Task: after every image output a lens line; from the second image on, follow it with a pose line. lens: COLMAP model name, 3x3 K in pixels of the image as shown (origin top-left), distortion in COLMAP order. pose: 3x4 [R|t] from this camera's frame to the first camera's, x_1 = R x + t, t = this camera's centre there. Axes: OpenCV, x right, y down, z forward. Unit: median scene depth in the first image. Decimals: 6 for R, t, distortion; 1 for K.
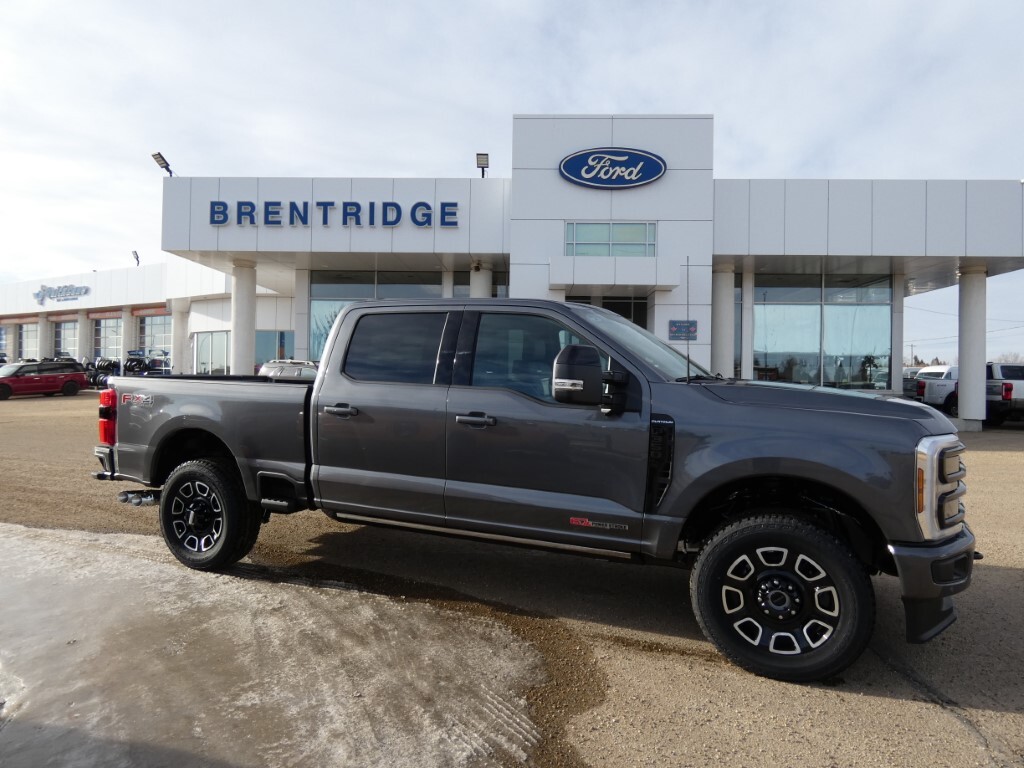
lens RADIAL K [[606.0, 0, 512.0], [0, 606.0, 384.0], [0, 0, 1]] dist [0.003126, -0.000224]
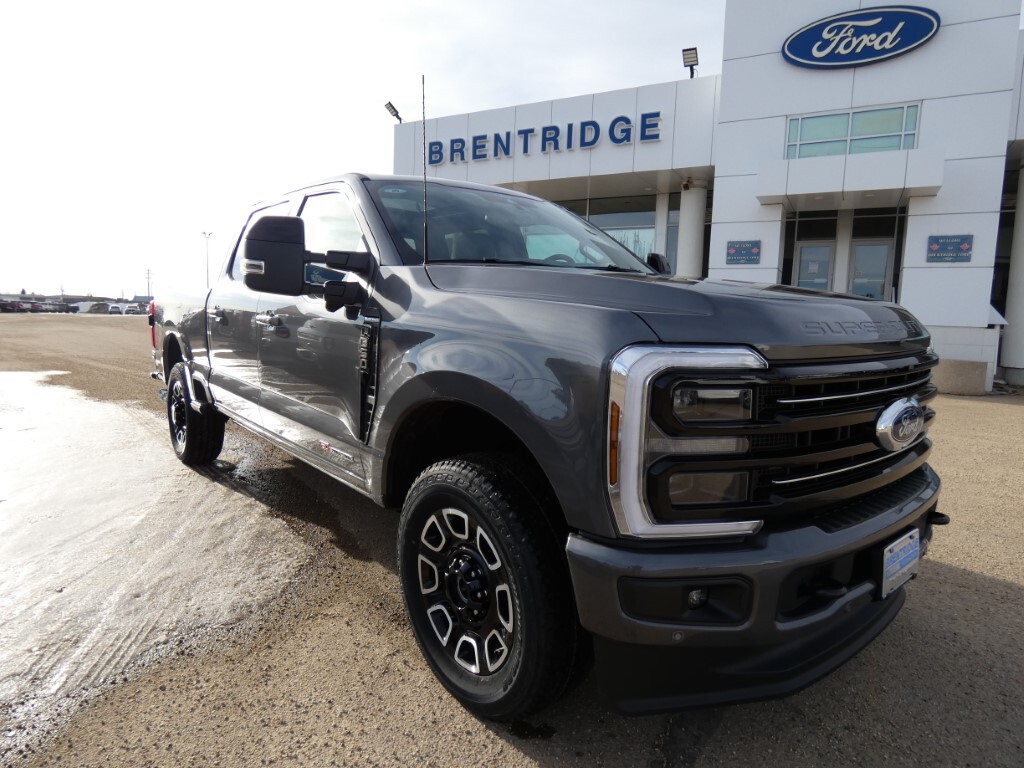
lens RADIAL K [[608.3, 0, 512.0], [0, 608.3, 384.0], [0, 0, 1]] dist [-0.008341, -0.001197]
pose [[0.894200, 0.061601, -0.443408, 0.134912], [-0.018676, 0.994758, 0.100535, 0.011813], [0.447277, -0.081617, 0.890664, 0.079783]]
